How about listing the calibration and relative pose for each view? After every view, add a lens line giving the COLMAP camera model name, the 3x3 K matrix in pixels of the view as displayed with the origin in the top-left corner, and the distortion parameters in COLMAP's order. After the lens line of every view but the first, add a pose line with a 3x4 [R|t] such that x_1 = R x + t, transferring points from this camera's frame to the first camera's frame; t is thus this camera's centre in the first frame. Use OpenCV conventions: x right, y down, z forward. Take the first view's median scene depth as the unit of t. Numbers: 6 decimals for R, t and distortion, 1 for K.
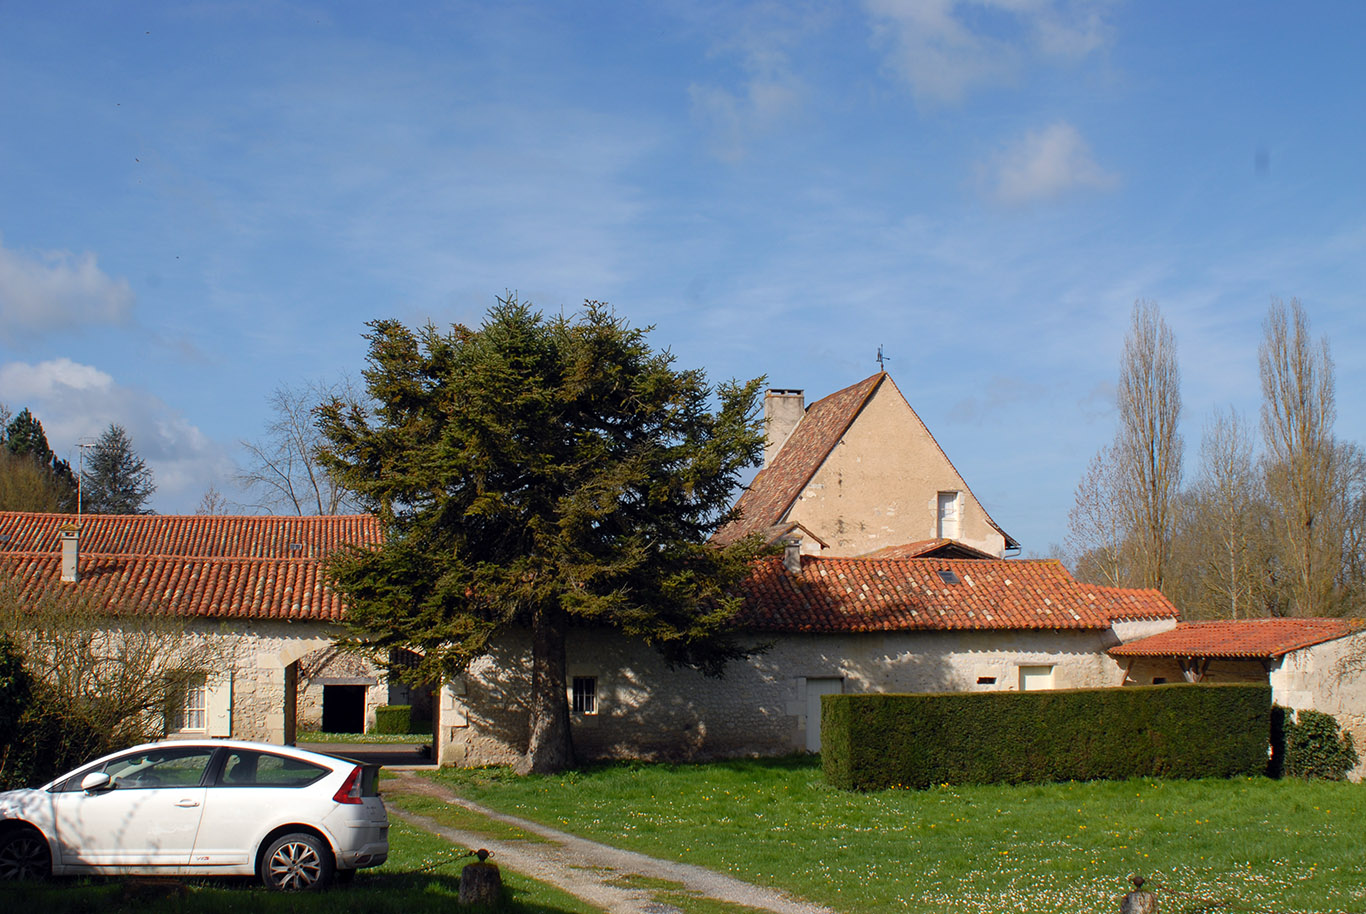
lens RADIAL K [[1770.9, 0, 690.2], [0, 1770.9, 458.1], [0, 0, 1]] dist [-0.087918, 0.000000]
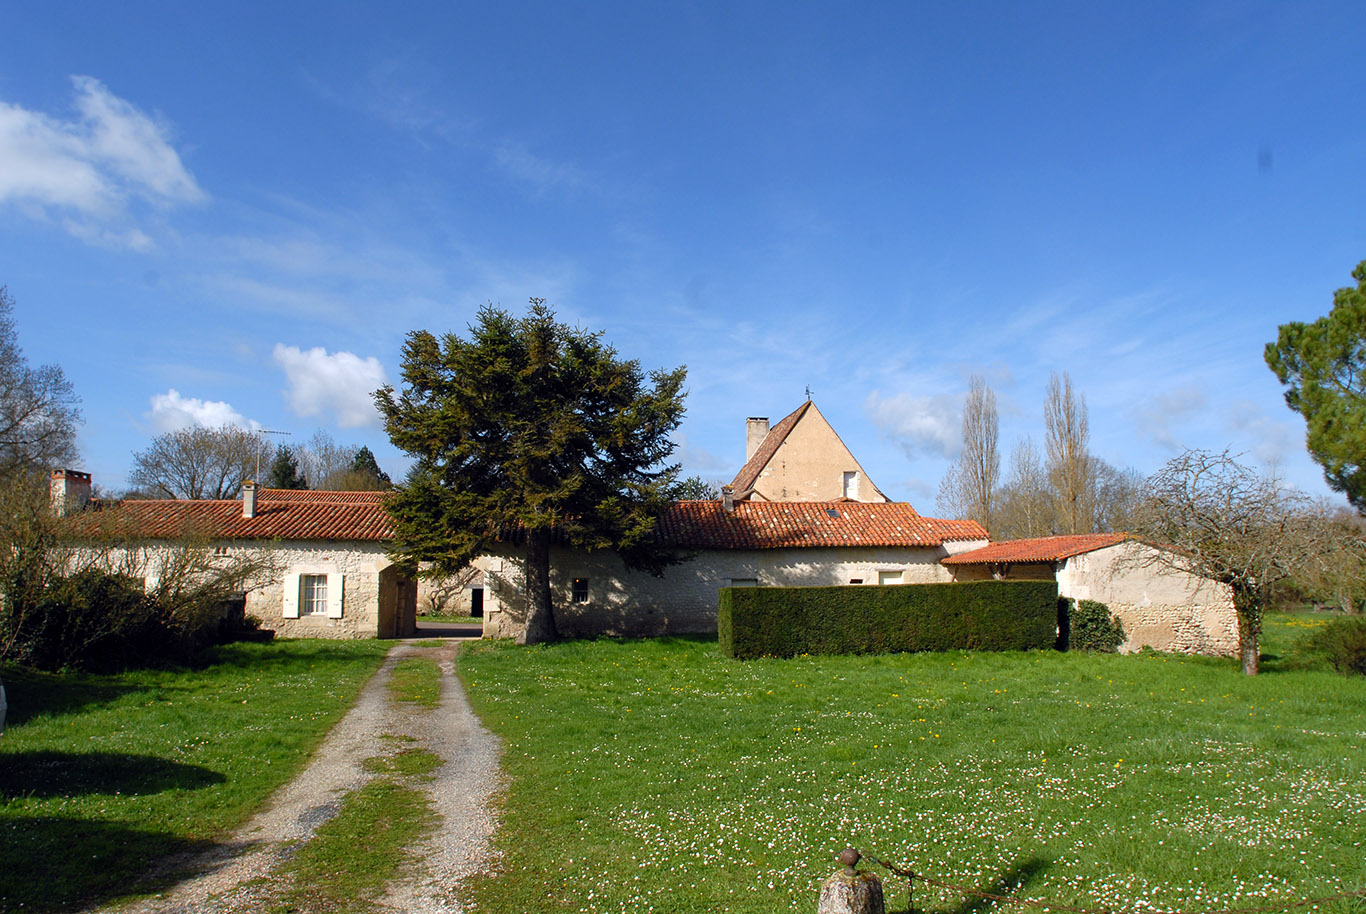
lens RADIAL K [[820.9, 0, 690.7], [0, 820.9, 488.9], [0, 0, 1]] dist [-0.055820, 0.021118]
pose [[0.995277, -0.013589, -0.096116, 0.105834], [0.013238, 0.999903, -0.004290, 0.054281], [0.096165, 0.002997, 0.995361, 0.331888]]
